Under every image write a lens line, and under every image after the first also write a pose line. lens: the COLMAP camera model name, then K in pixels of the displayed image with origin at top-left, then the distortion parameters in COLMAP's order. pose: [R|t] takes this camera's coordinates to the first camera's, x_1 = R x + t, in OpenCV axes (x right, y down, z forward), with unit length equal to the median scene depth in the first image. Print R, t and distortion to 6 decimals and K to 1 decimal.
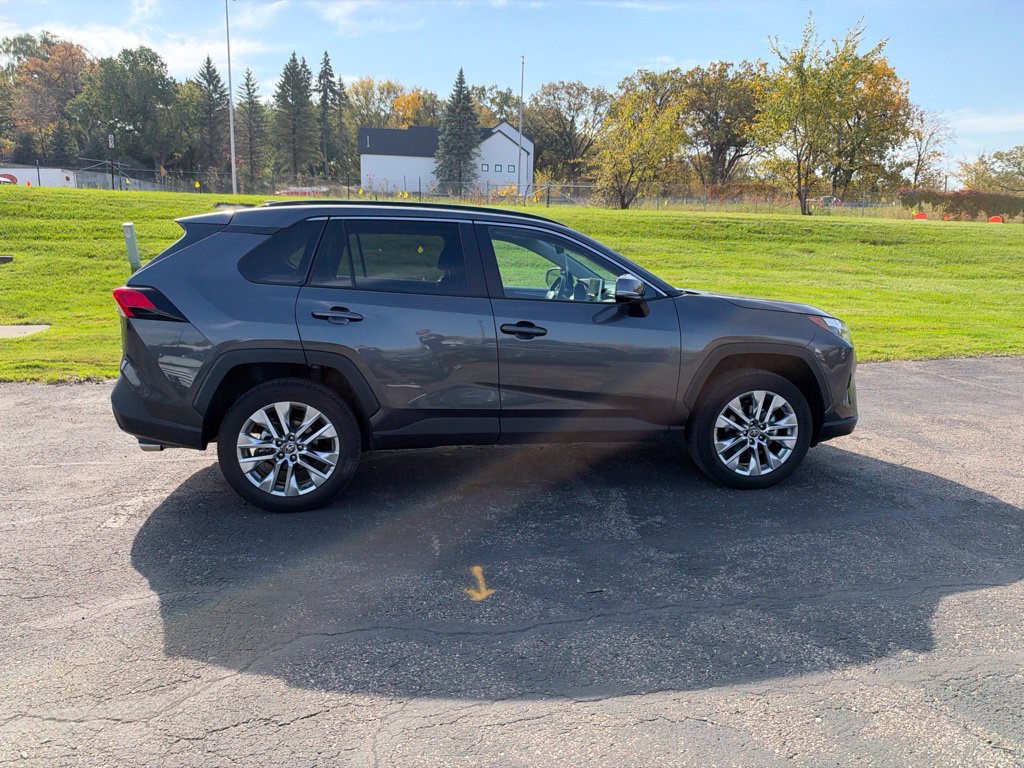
lens RADIAL K [[740.5, 0, 514.6], [0, 740.5, 385.0], [0, 0, 1]] dist [-0.004560, -0.006913]
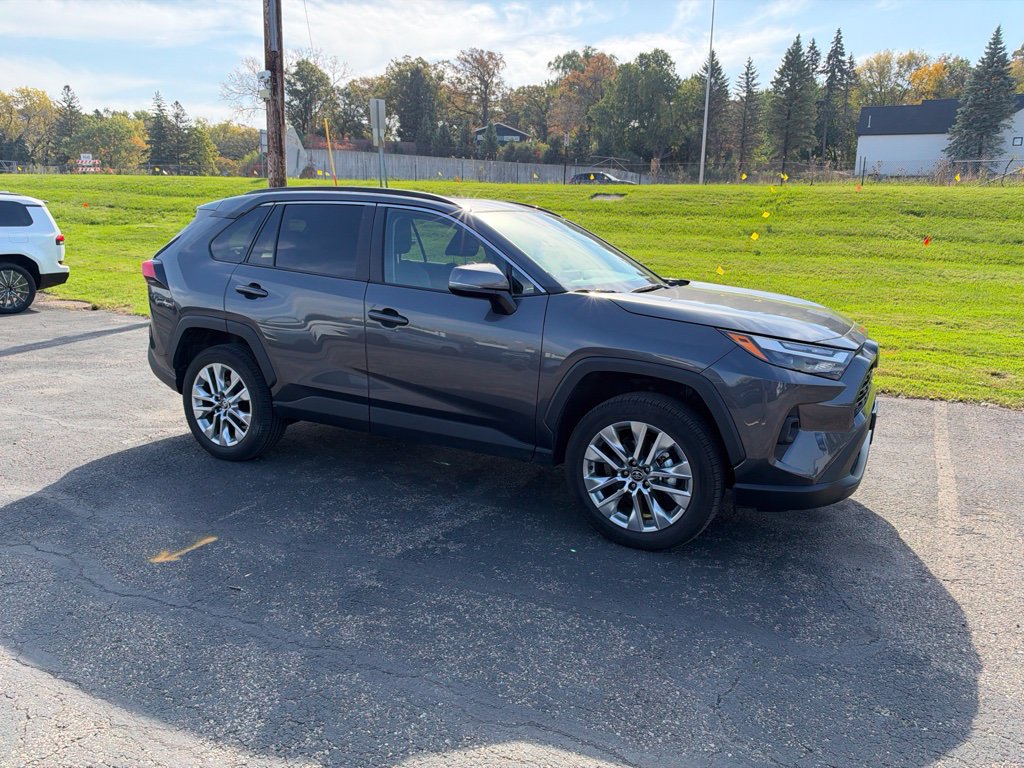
lens RADIAL K [[739.9, 0, 515.2], [0, 739.9, 381.2], [0, 0, 1]] dist [-0.004193, -0.008602]
pose [[0.799629, 0.126295, -0.587064, 0.156174], [-0.120402, 0.991500, 0.049303, -0.013160], [0.588301, 0.031260, 0.808038, 0.071374]]
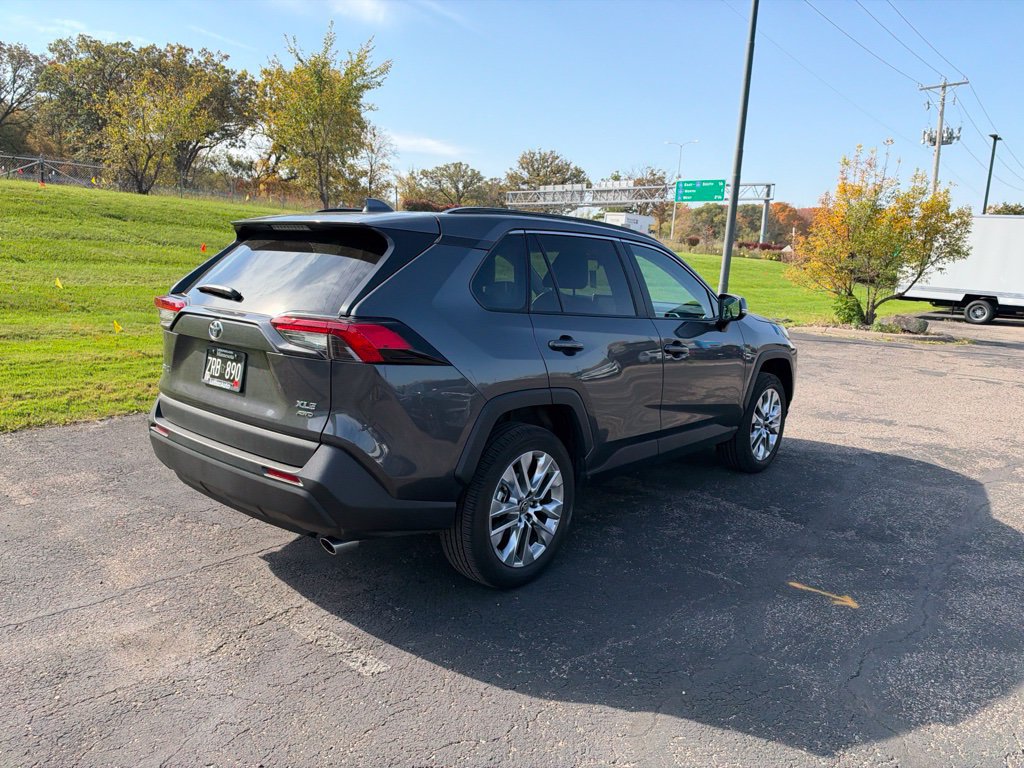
lens RADIAL K [[734.9, 0, 514.0], [0, 734.9, 385.6], [0, 0, 1]] dist [0.046549, -0.089421]
pose [[0.762433, -0.084159, 0.641571, -0.177566], [0.080324, 0.996147, 0.035216, -0.017251], [-0.642062, 0.024684, 0.766255, 0.079644]]
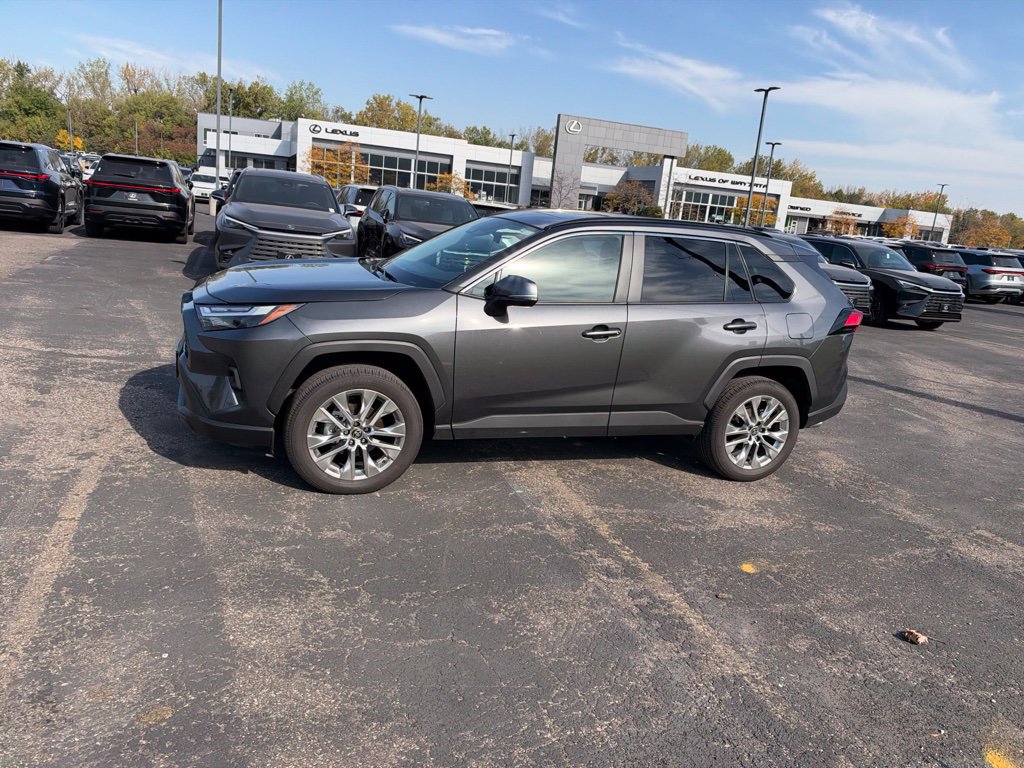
lens RADIAL K [[738.6, 0, 514.6], [0, 738.6, 377.7], [0, 0, 1]] dist [0.006608, -0.021623]
pose [[-0.971838, -0.068051, -0.225609, 0.066547], [-0.155802, 0.903833, 0.398511, -0.109756], [0.176794, 0.422439, -0.888982, 0.520002]]
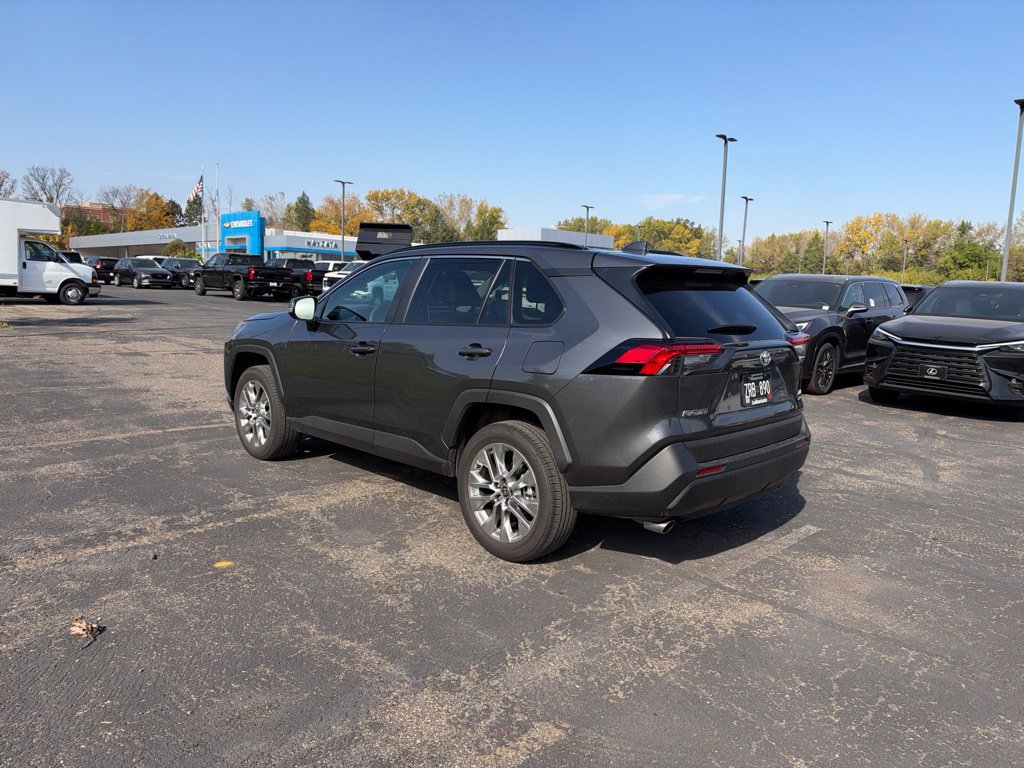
lens RADIAL K [[742.7, 0, 515.4], [0, 742.7, 386.0], [0, 0, 1]] dist [0.000057, -0.012934]
pose [[-0.597332, -0.144345, 0.788898, -0.241391], [0.104153, 0.961378, 0.254765, -0.079367], [-0.795203, 0.234345, -0.559227, 0.410452]]
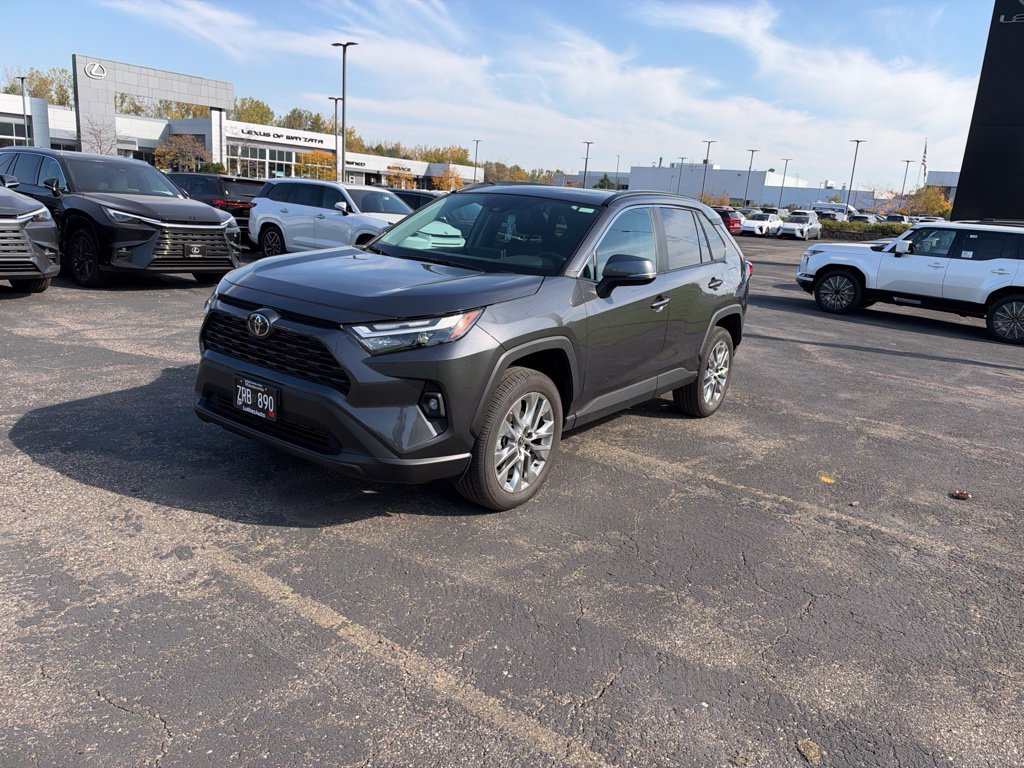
lens RADIAL K [[742.7, 0, 515.4], [0, 742.7, 386.0], [0, 0, 1]] dist [0.000057, -0.012934]
pose [[-0.695874, 0.102900, -0.710754, 0.202746], [-0.221346, 0.910772, 0.348569, -0.084287], [0.683203, 0.399883, -0.611006, 0.441340]]
